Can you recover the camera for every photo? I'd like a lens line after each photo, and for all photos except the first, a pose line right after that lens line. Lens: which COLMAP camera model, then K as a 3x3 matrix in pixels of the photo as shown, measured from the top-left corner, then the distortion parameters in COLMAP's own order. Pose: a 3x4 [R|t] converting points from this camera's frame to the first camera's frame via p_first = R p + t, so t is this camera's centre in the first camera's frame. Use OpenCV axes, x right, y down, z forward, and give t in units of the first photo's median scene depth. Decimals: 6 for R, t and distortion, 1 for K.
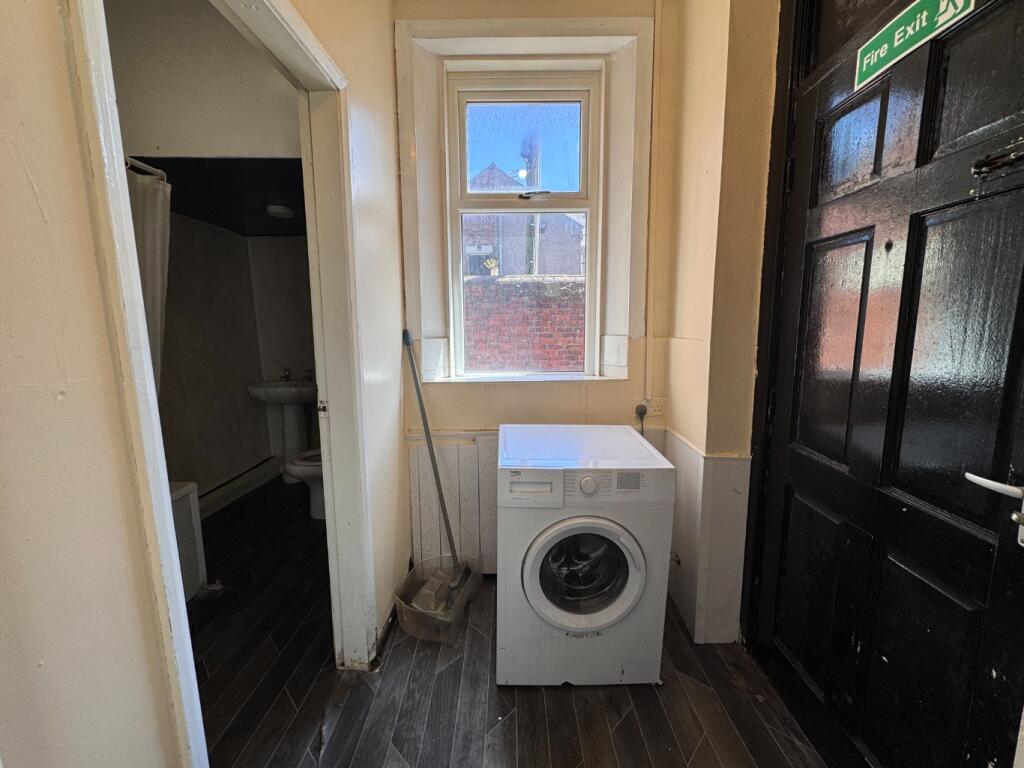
lens RADIAL K [[419.3, 0, 509.3], [0, 419.3, 380.6], [0, 0, 1]] dist [0.000861, 0.000108]
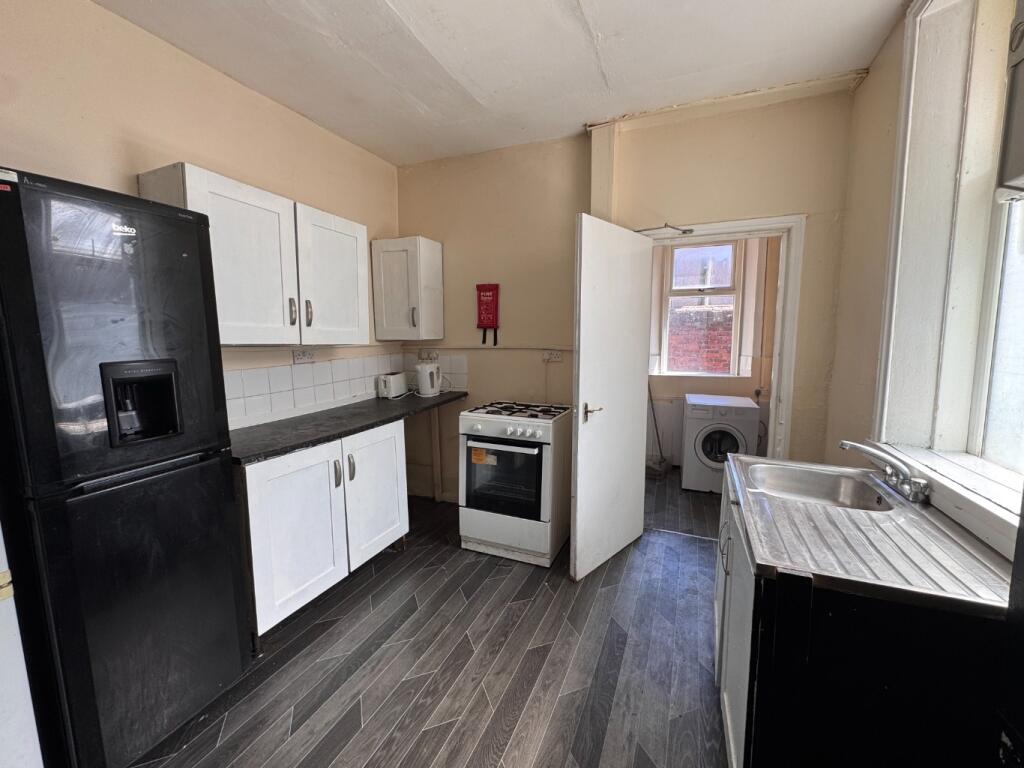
lens RADIAL K [[419.3, 0, 514.4], [0, 419.3, 381.7], [0, 0, 1]] dist [0.000861, 0.000108]
pose [[0.935138, 0.042959, -0.351670, -0.082909], [-0.050638, 0.998637, -0.012665, 0.101629], [0.350646, 0.029651, 0.936039, -1.312228]]
